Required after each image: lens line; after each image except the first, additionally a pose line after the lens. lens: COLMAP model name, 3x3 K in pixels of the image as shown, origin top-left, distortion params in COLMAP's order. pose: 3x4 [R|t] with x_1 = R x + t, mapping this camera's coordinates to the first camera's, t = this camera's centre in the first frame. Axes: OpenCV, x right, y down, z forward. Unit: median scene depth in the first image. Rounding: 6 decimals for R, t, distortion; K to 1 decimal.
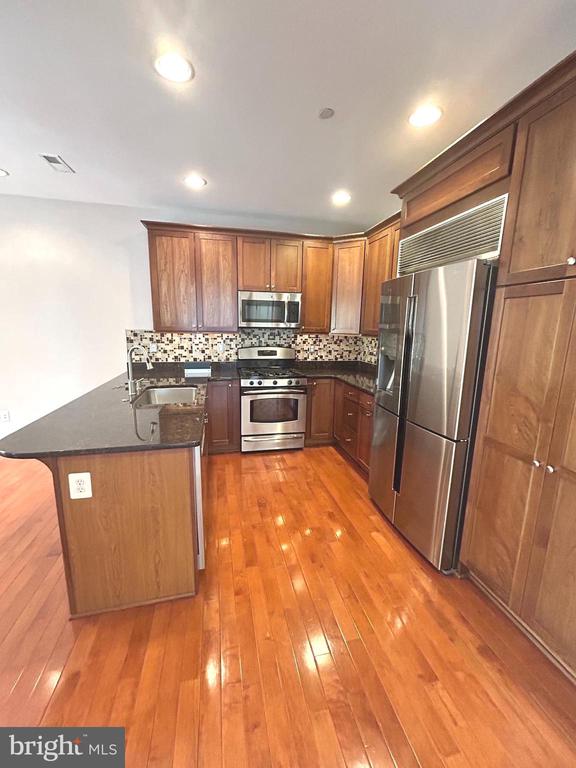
lens RADIAL K [[309.9, 0, 287.9], [0, 309.9, 383.0], [0, 0, 1]] dist [-0.000145, -0.000048]
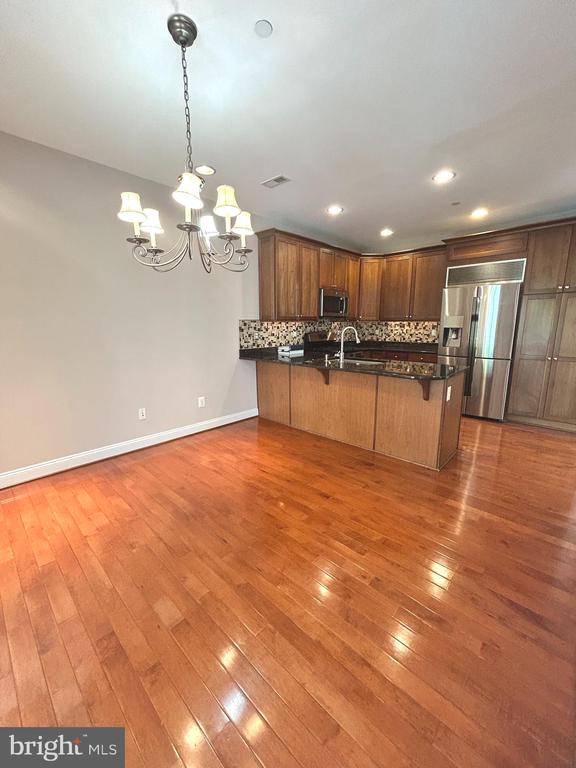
lens RADIAL K [[309.9, 0, 288.4], [0, 309.9, 382.7], [0, 0, 1]] dist [-0.000145, -0.000048]
pose [[0.831457, -0.126949, 0.540892, -0.954663], [0.123463, 0.991421, 0.042903, 0.023530], [-0.541698, 0.031108, 0.839997, -0.016017]]
